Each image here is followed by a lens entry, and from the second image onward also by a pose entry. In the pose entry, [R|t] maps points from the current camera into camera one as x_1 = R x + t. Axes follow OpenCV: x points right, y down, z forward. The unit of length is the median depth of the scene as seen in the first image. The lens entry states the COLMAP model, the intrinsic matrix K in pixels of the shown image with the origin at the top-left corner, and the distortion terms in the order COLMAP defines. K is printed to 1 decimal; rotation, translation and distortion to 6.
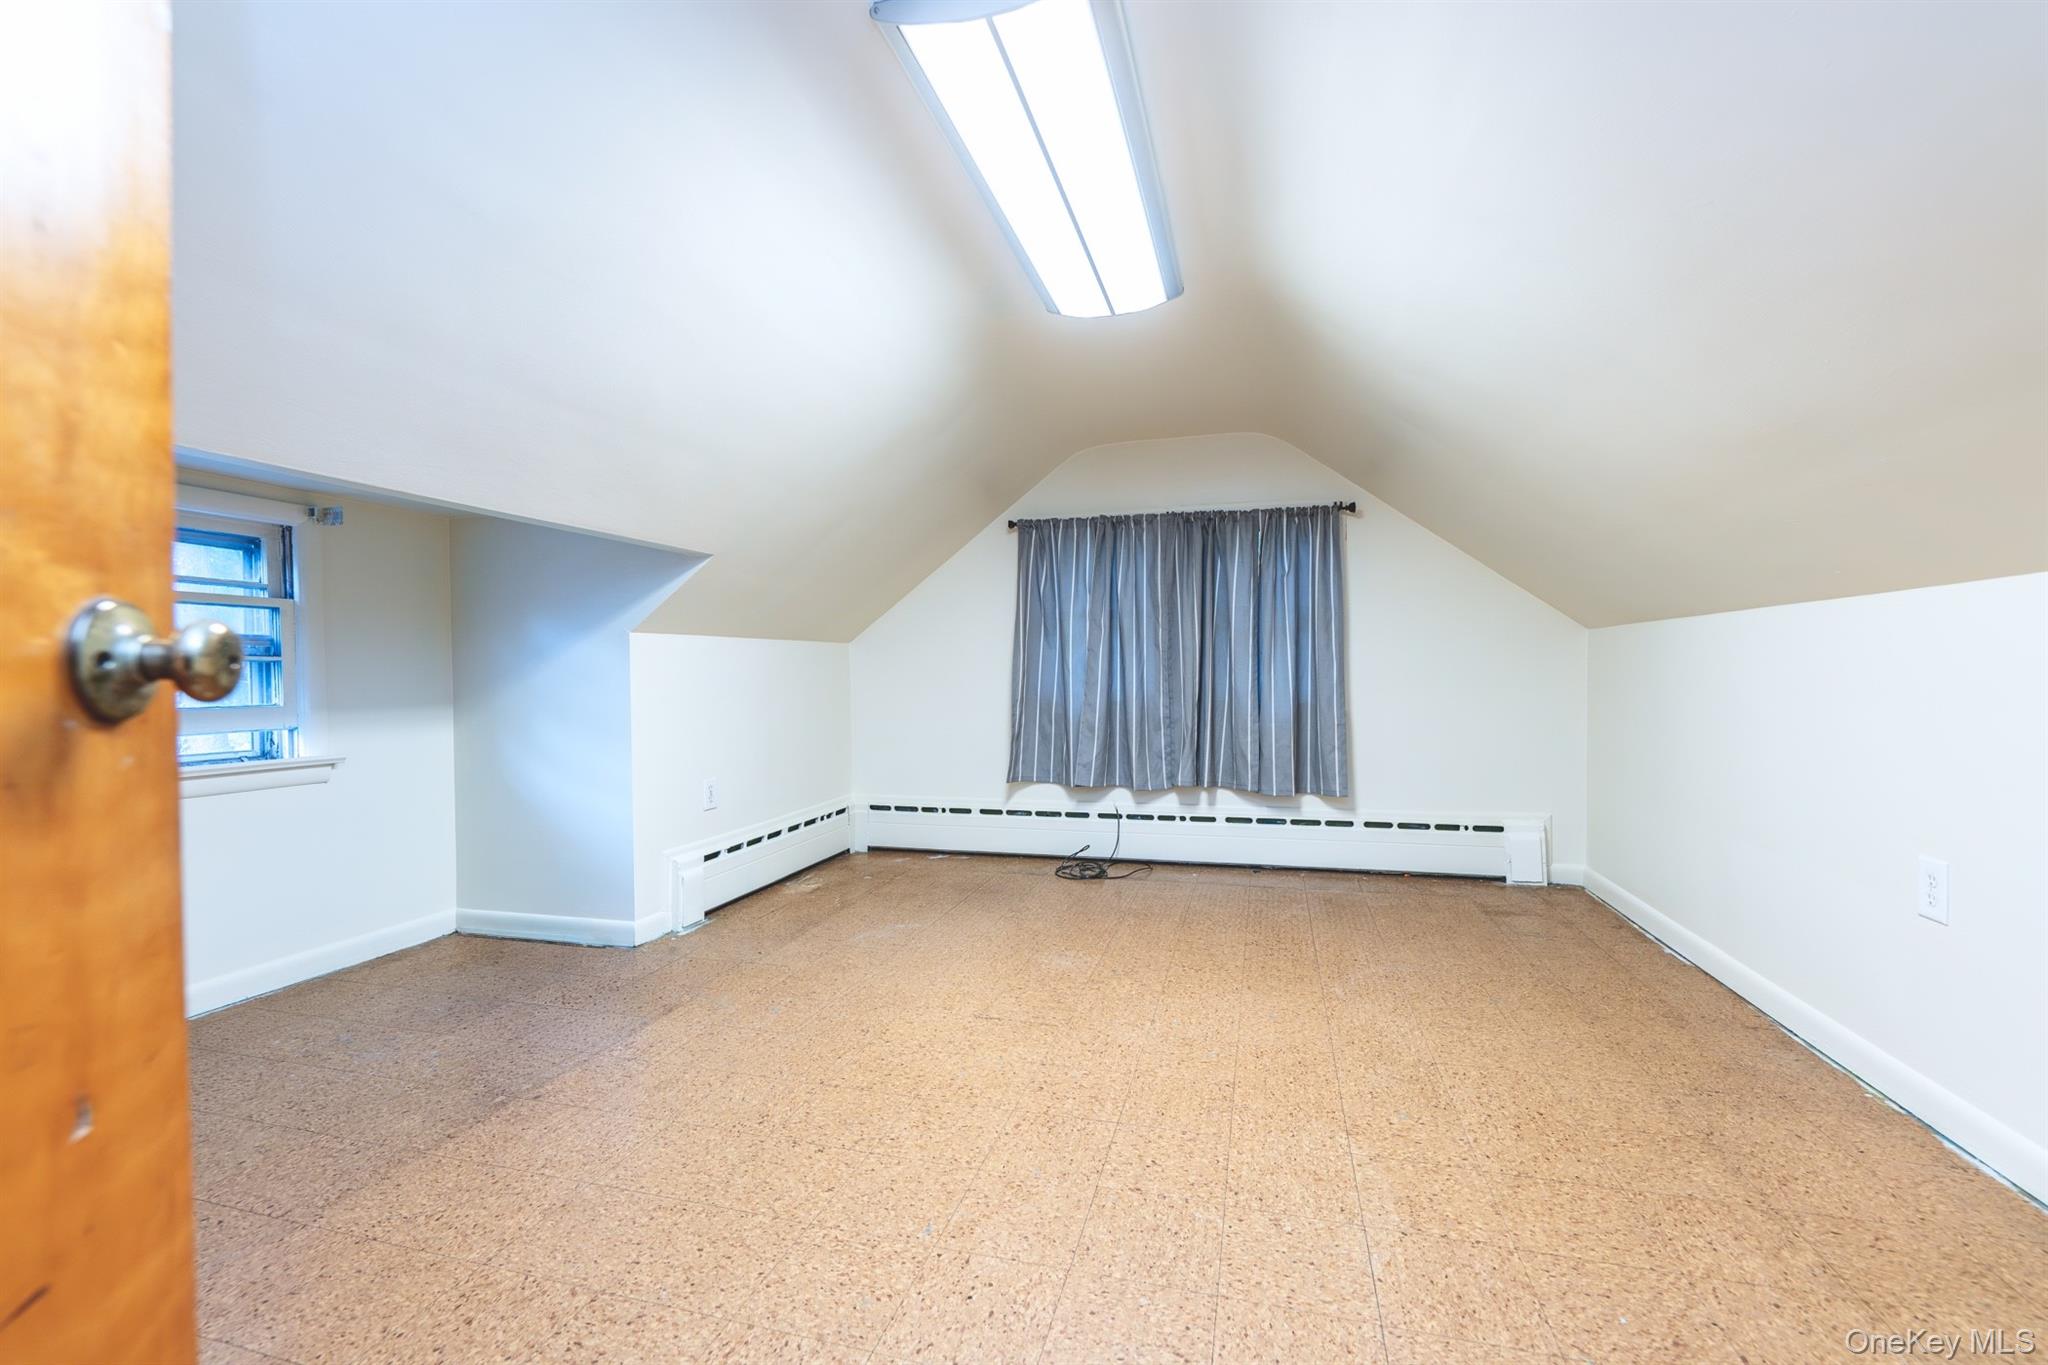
lens RADIAL K [[856.8, 0, 1029.9], [0, 856.8, 675.2], [0, 0, 1]] dist [0.000023, -0.000399]
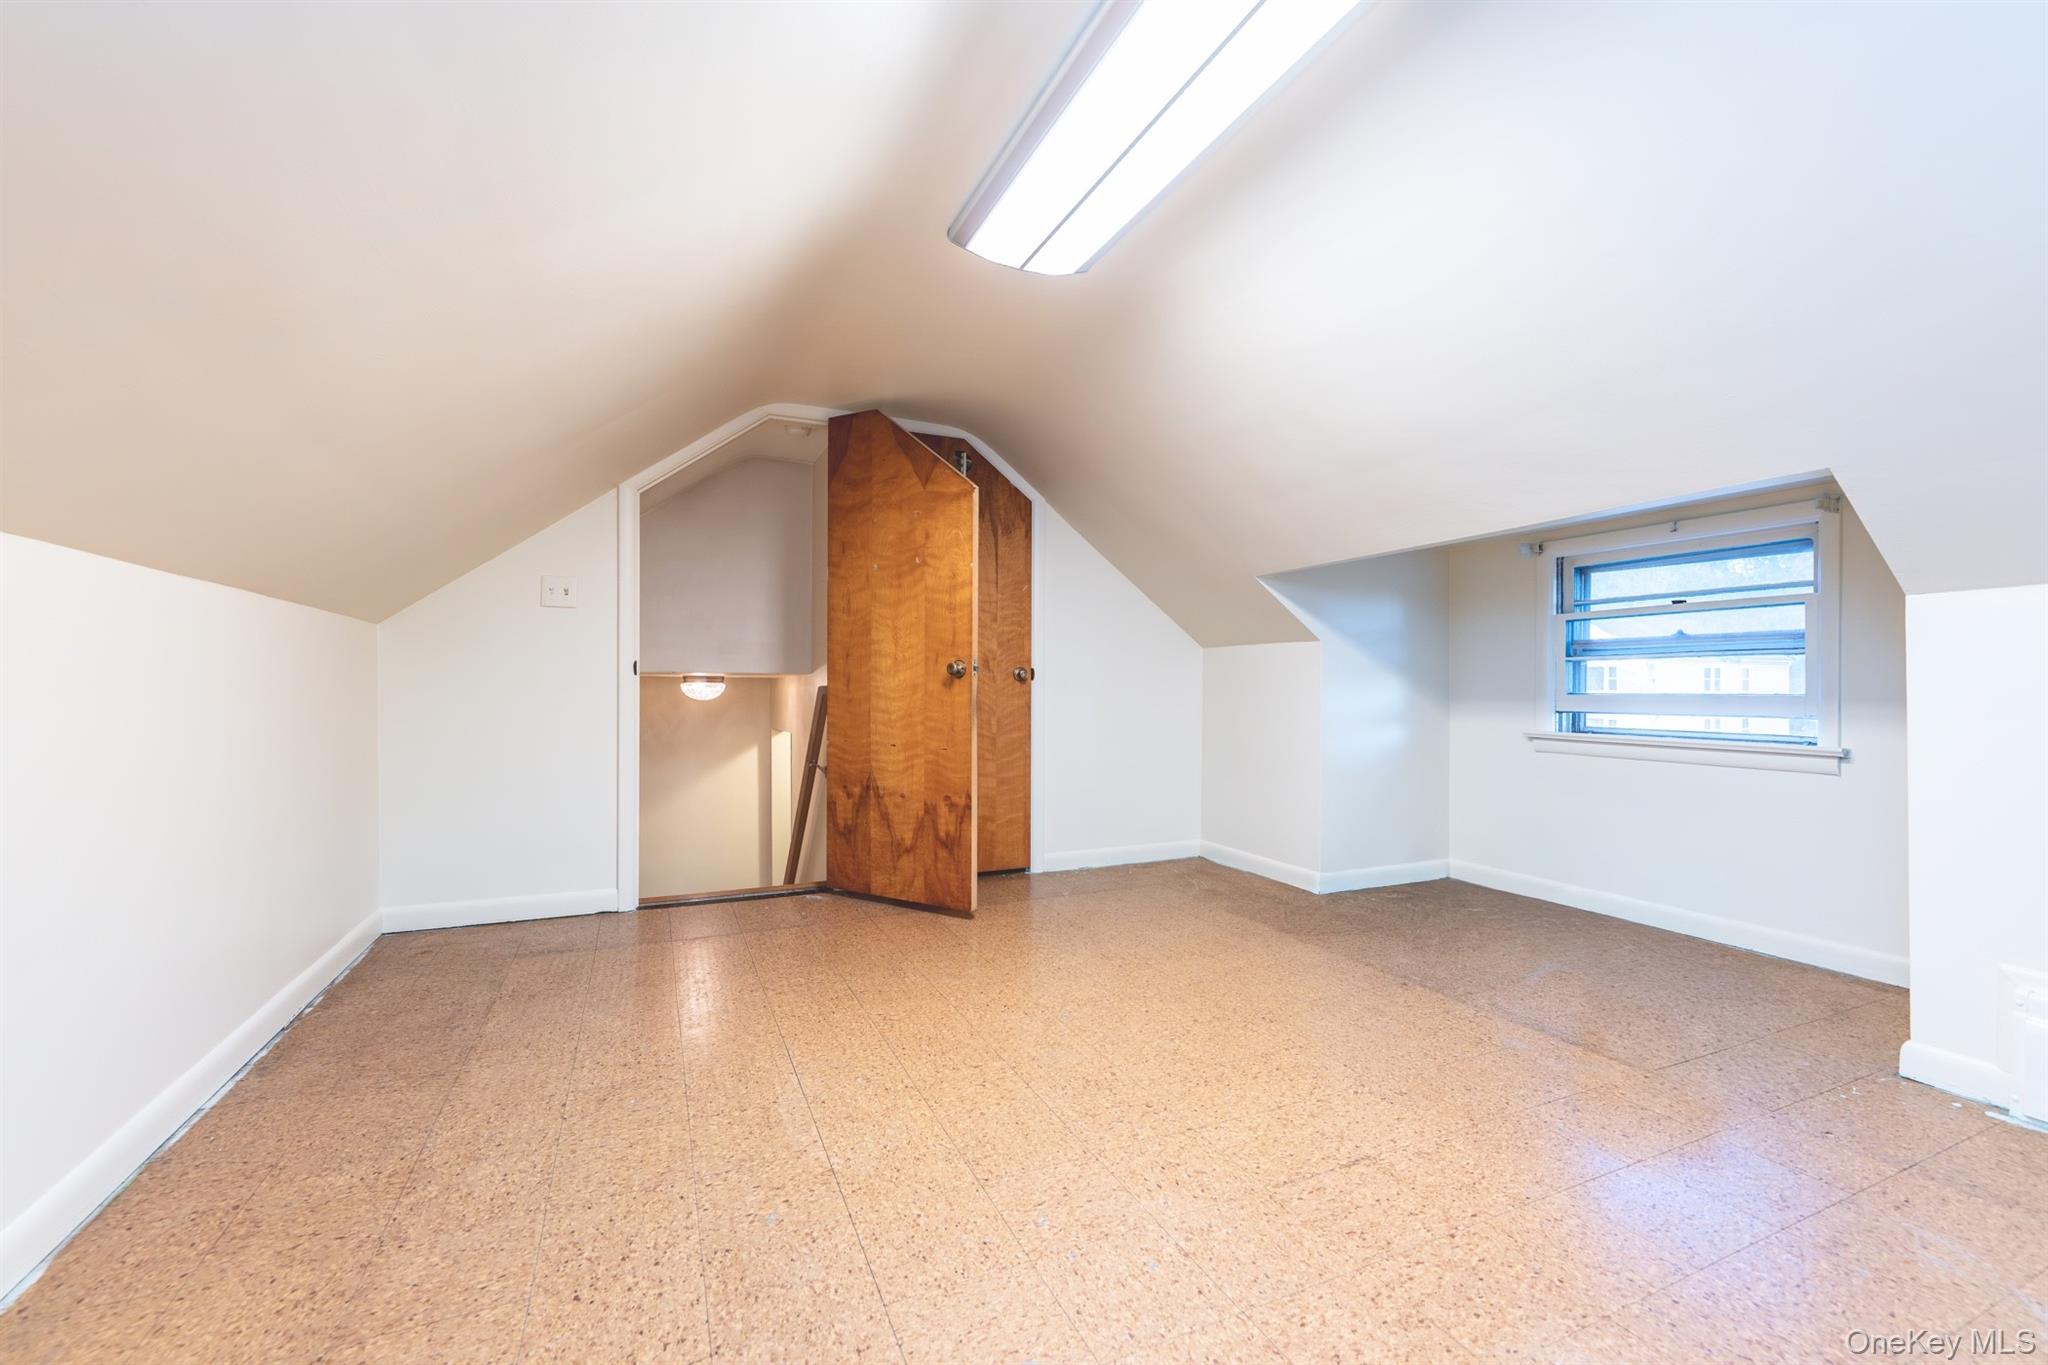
lens RADIAL K [[856.8, 0, 1029.9], [0, 856.8, 675.2], [0, 0, 1]] dist [0.000023, -0.000399]
pose [[-0.774364, -0.001520, -0.632738, 0.733814], [0.002799, 0.999979, -0.005828, 0.023490], [0.632734, -0.006284, -0.774344, 1.722659]]
